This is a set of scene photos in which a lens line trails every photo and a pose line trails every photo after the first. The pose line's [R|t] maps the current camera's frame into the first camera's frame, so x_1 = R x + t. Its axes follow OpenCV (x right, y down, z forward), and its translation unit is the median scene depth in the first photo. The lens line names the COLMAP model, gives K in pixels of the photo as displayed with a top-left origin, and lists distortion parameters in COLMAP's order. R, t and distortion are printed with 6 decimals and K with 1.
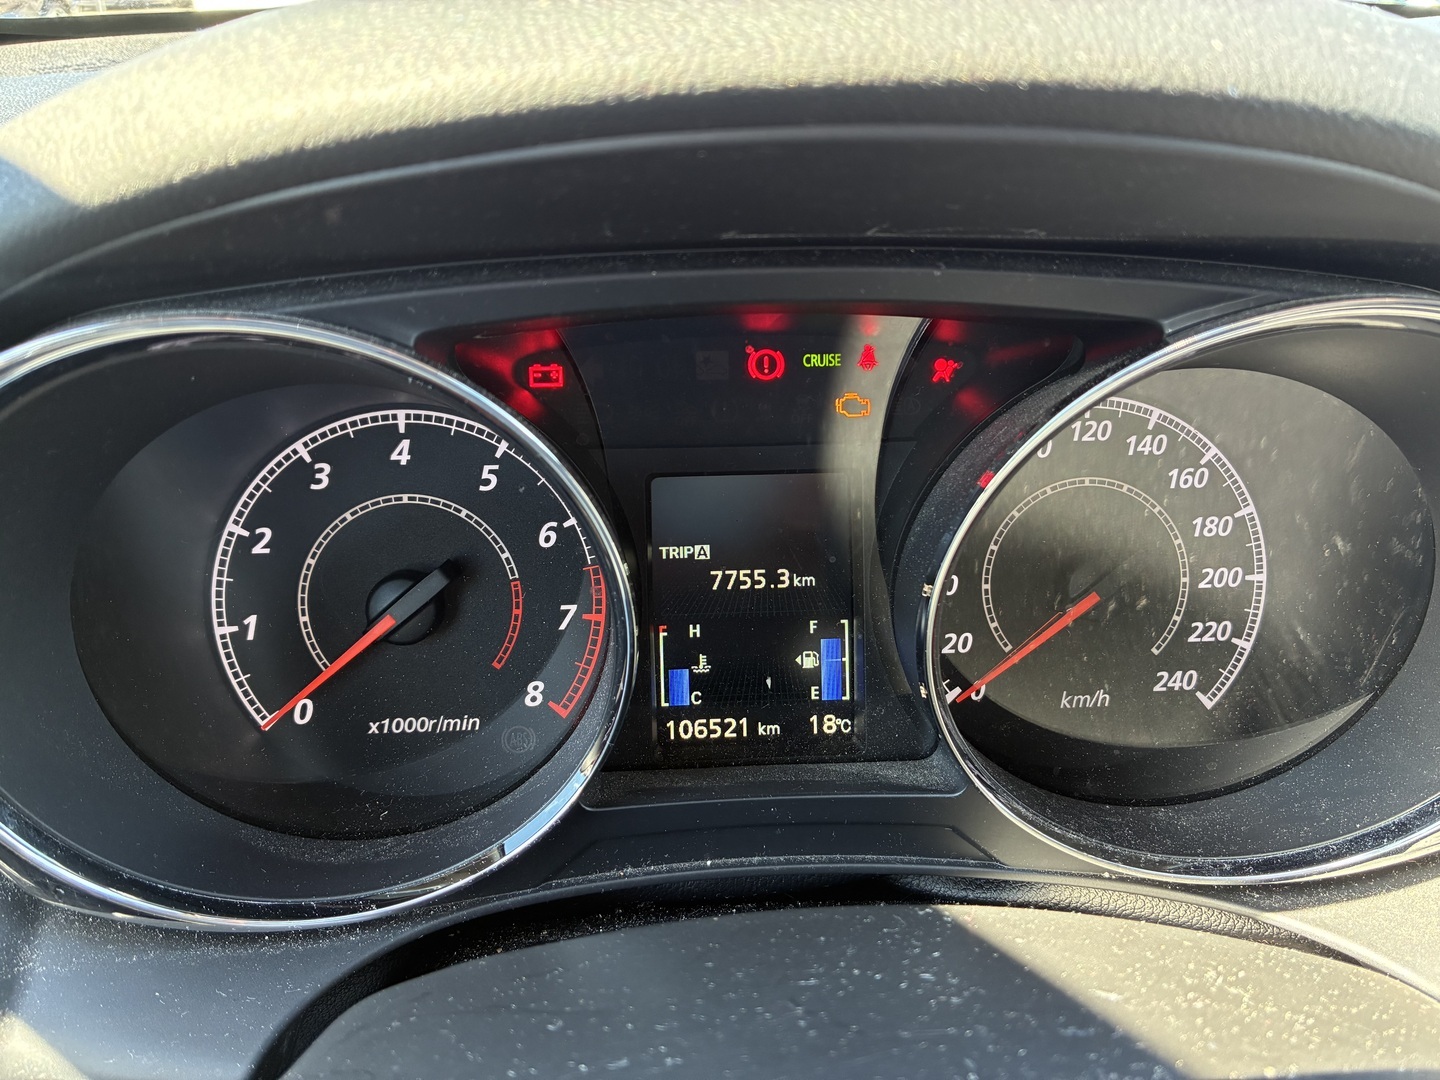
lens RADIAL K [[1092.1, 0, 718.6], [0, 1092.1, 542.5], [0, 0, 1]] dist [0.011434, 0.000676]
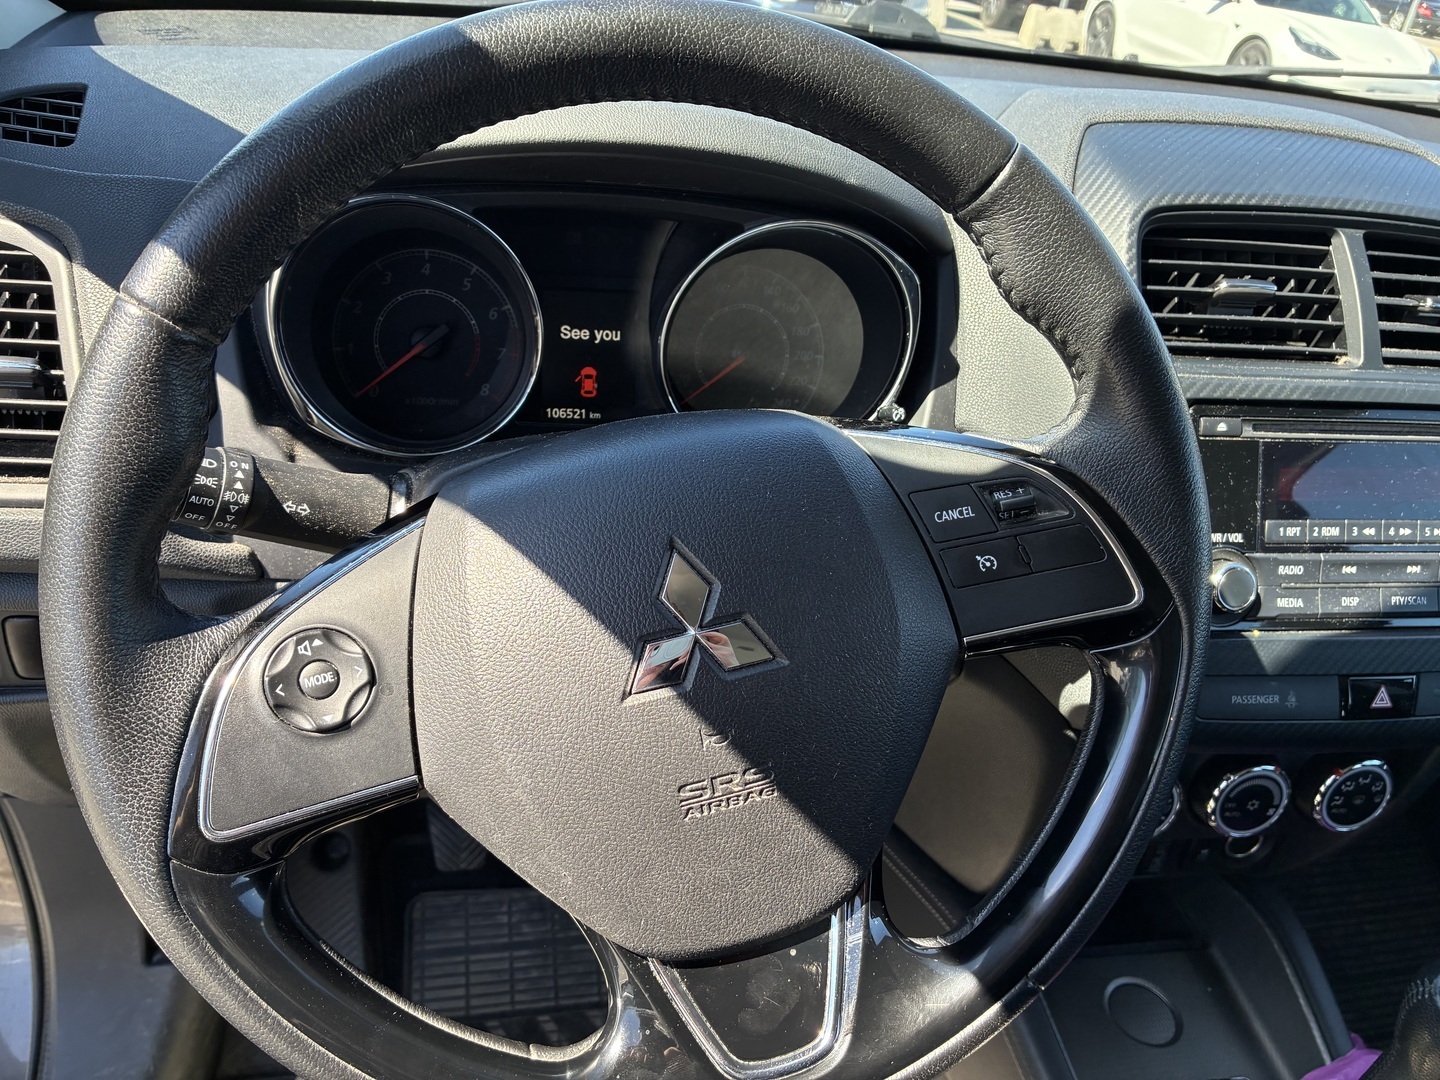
lens RADIAL K [[1092.1, 0, 723.2], [0, 1092.1, 539.0], [0, 0, 1]] dist [0.011434, 0.000676]
pose [[0.984131, 0.021164, 0.176175, -0.083248], [-0.029455, 0.998571, 0.044581, 0.329936], [-0.174979, -0.049063, 0.983349, -1.223379]]
